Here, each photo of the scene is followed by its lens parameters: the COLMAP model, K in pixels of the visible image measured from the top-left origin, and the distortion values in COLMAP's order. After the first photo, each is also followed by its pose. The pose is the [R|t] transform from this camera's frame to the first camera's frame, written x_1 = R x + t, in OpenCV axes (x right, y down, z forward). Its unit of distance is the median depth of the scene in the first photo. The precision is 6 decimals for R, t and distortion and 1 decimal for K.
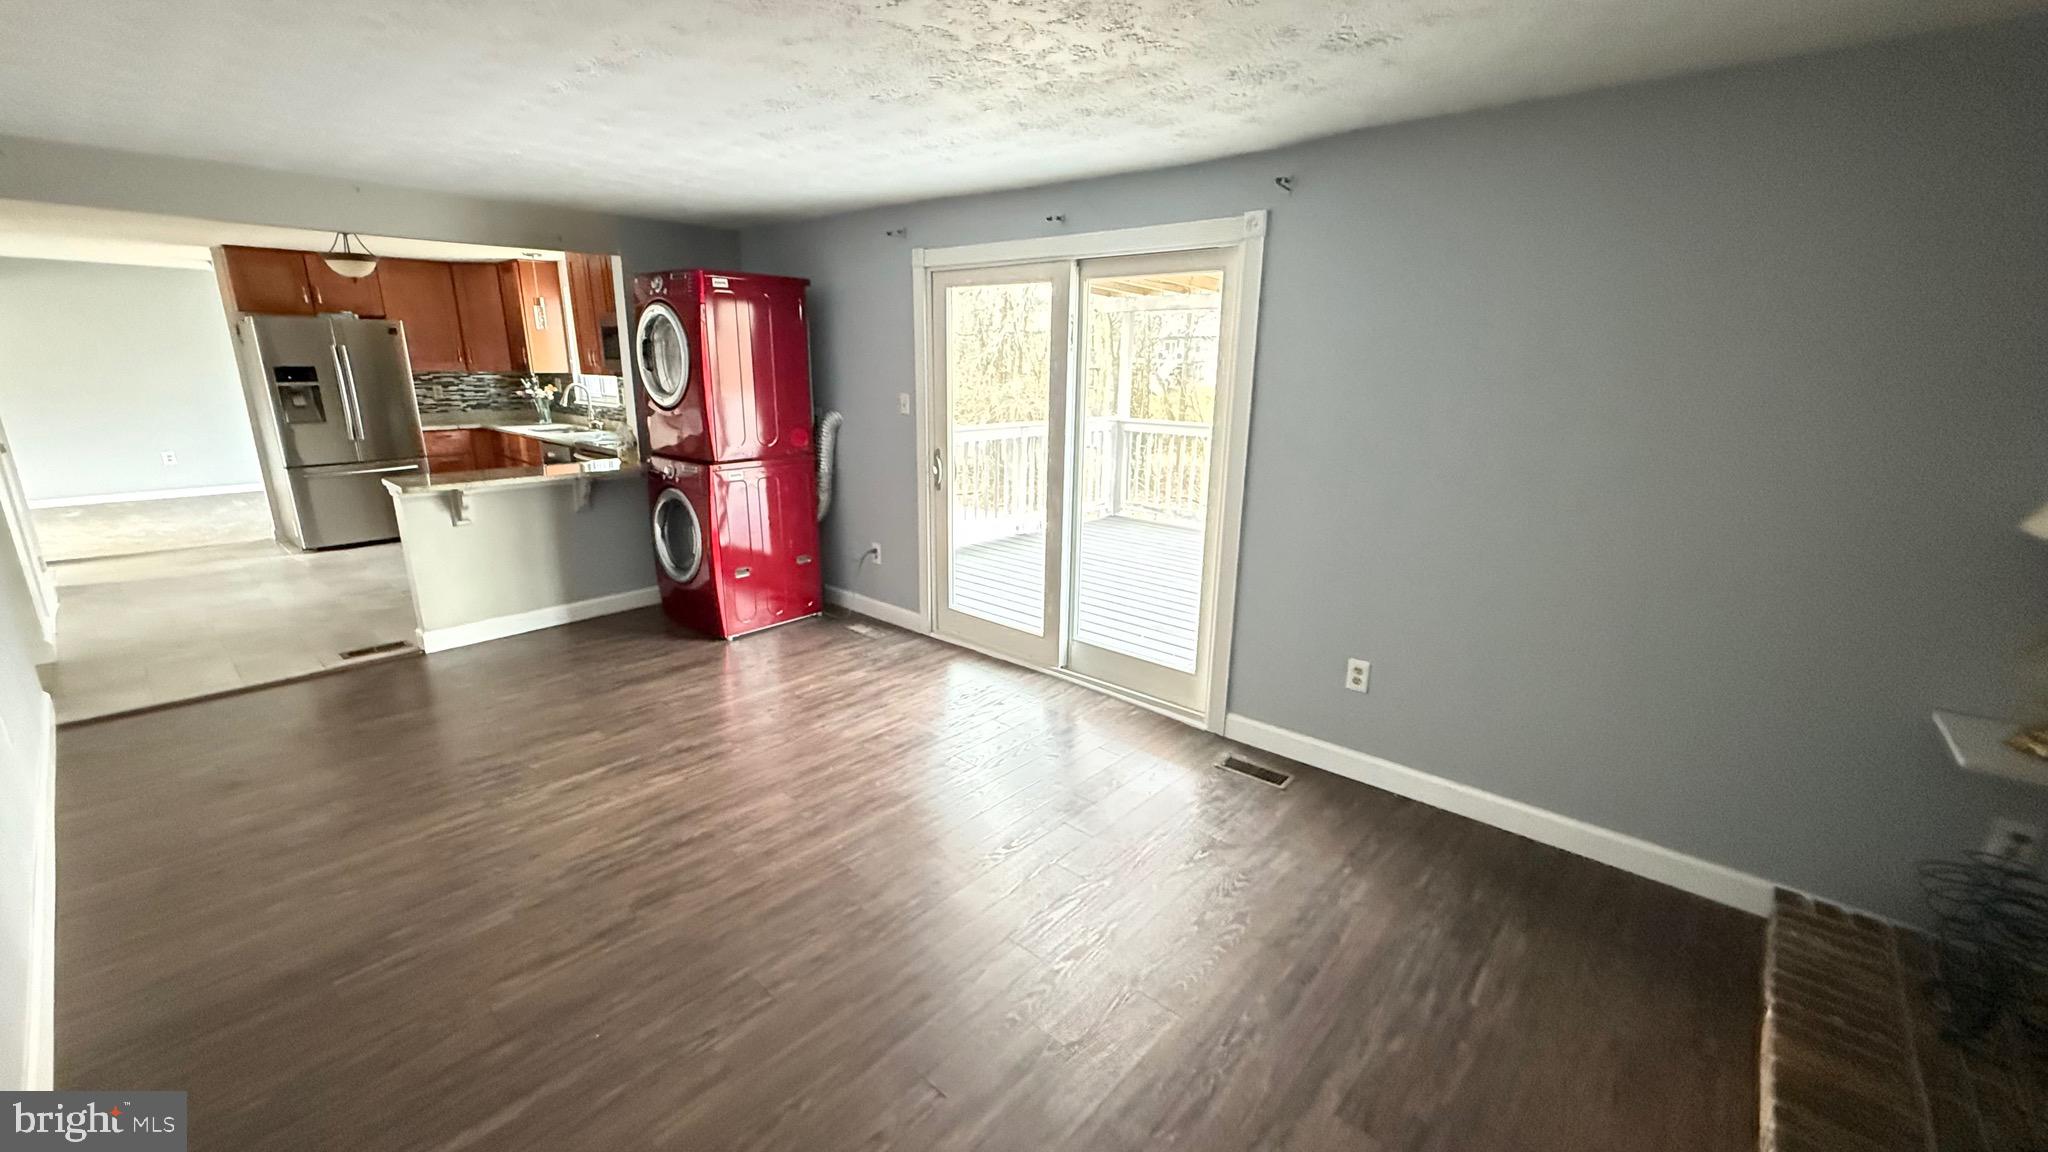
lens RADIAL K [[821.9, 0, 1031.6], [0, 821.9, 571.0], [0, 0, 1]] dist [0.002650, -0.000379]
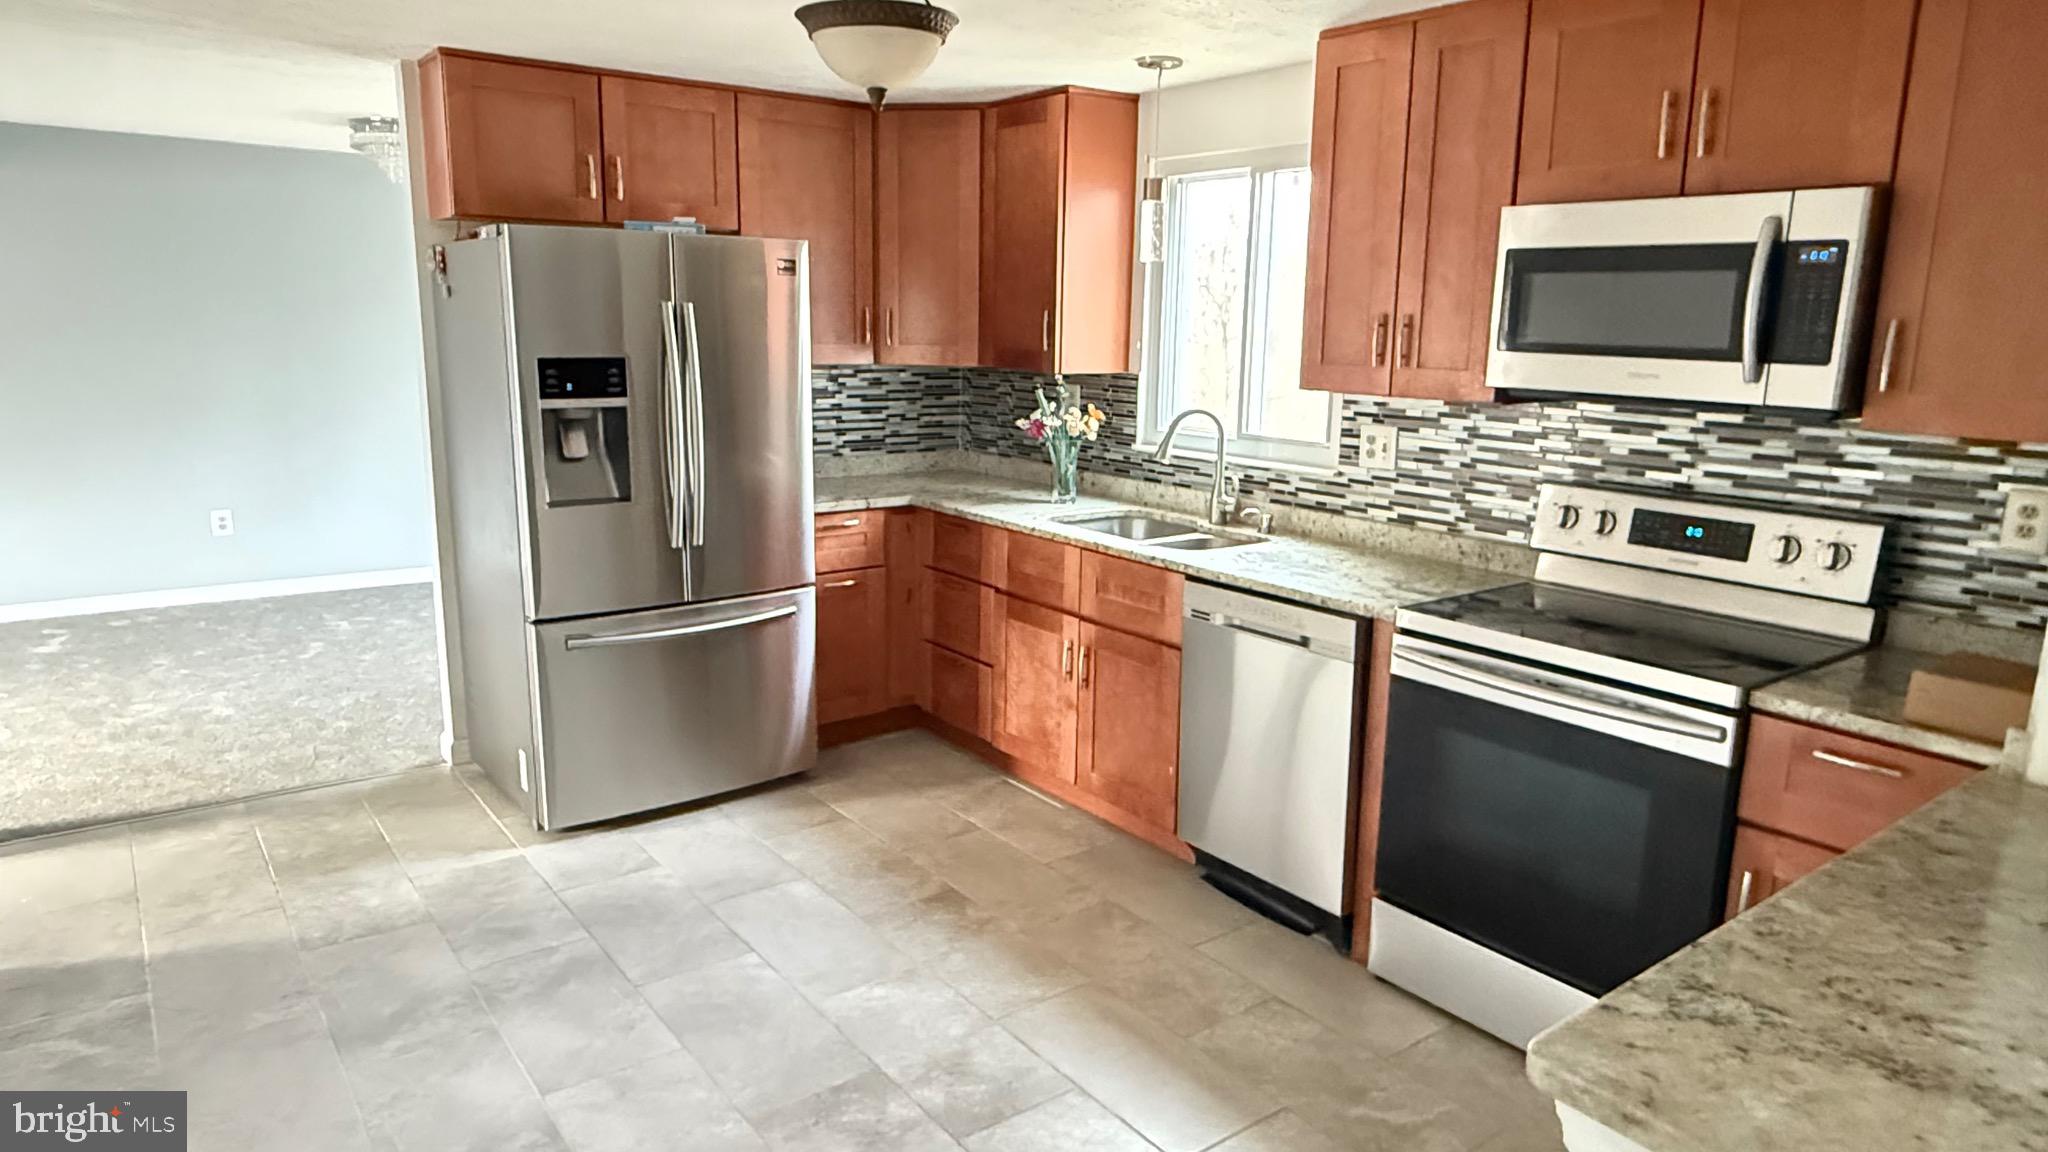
lens RADIAL K [[1243.6, 0, 1021.0], [0, 1243.6, 567.3], [0, 0, 1]] dist [-0.003621, 0.003330]
pose [[0.980916, 0.047582, -0.188519, -0.575944], [-0.058582, 0.996863, -0.053215, -0.131593], [0.185396, 0.063243, 0.980627, 0.476299]]
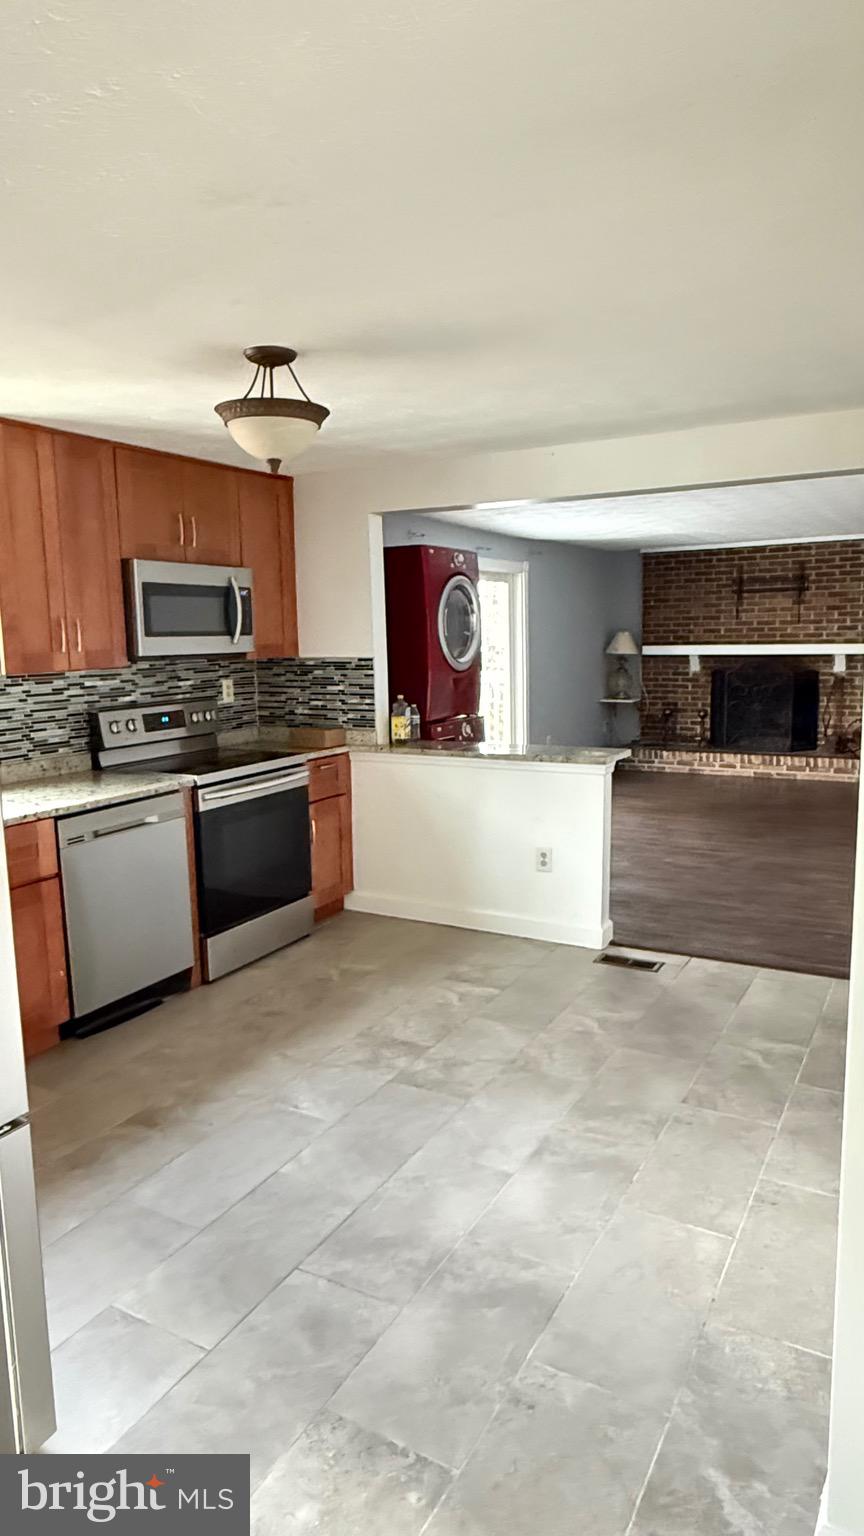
lens RADIAL K [[932.7, 0, 428.0], [0, 932.7, 771.2], [0, 0, 1]] dist [-0.003621, 0.003330]
pose [[-0.205534, -0.154704, 0.966345, -1.581558], [0.262125, 0.942646, 0.206662, -0.318622], [-0.942893, 0.295779, -0.153194, 1.198305]]
